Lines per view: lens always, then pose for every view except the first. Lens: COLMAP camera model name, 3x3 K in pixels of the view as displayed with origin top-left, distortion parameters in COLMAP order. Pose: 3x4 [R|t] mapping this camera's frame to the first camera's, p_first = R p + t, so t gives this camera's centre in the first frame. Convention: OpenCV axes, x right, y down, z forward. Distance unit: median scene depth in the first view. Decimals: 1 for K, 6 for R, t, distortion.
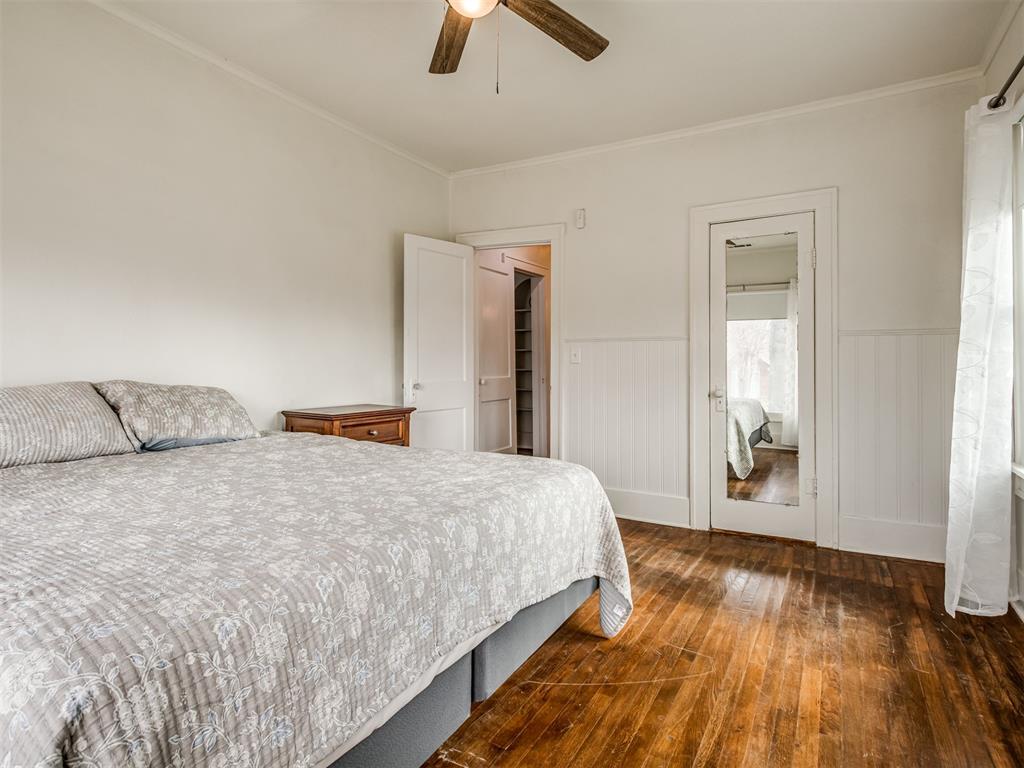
lens RADIAL K [[568.6, 0, 488.8], [0, 568.6, 364.3], [0, 0, 1]] dist [-0.004699, 0.012191]
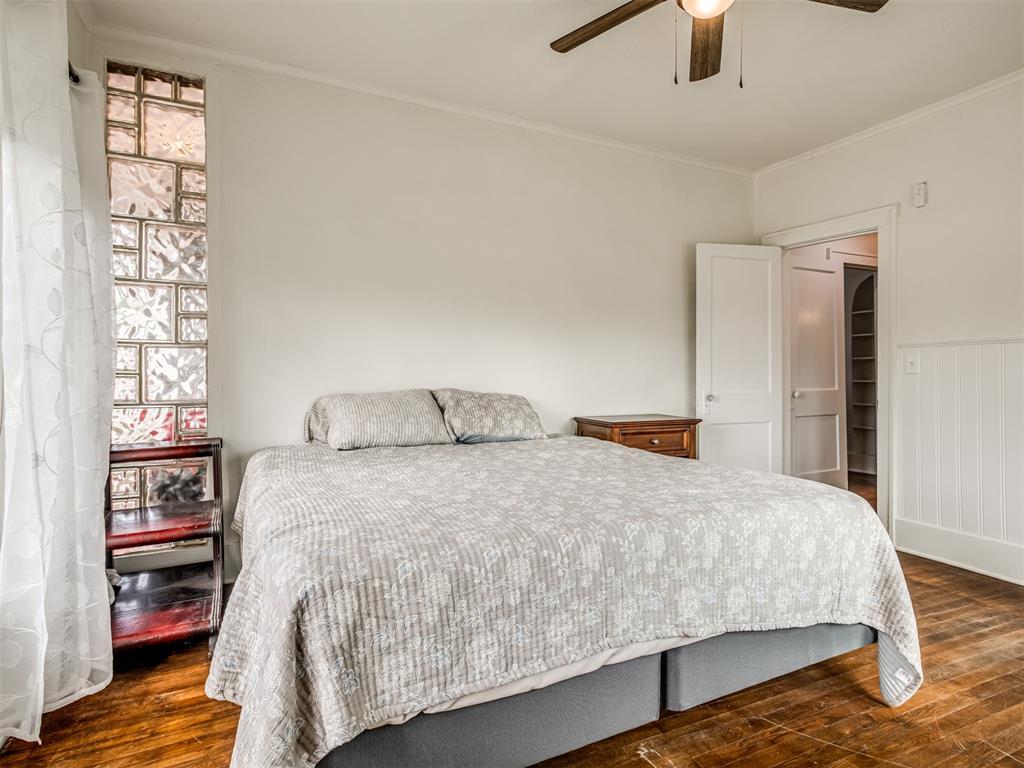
lens RADIAL K [[568.6, 0, 521.5], [0, 568.6, 375.2], [0, 0, 1]] dist [-0.004699, 0.012191]
pose [[0.825164, -0.004266, -0.564877, 0.275245], [0.003017, 0.999991, -0.003144, 0.003073], [0.564885, 0.000890, 0.825169, 0.017540]]
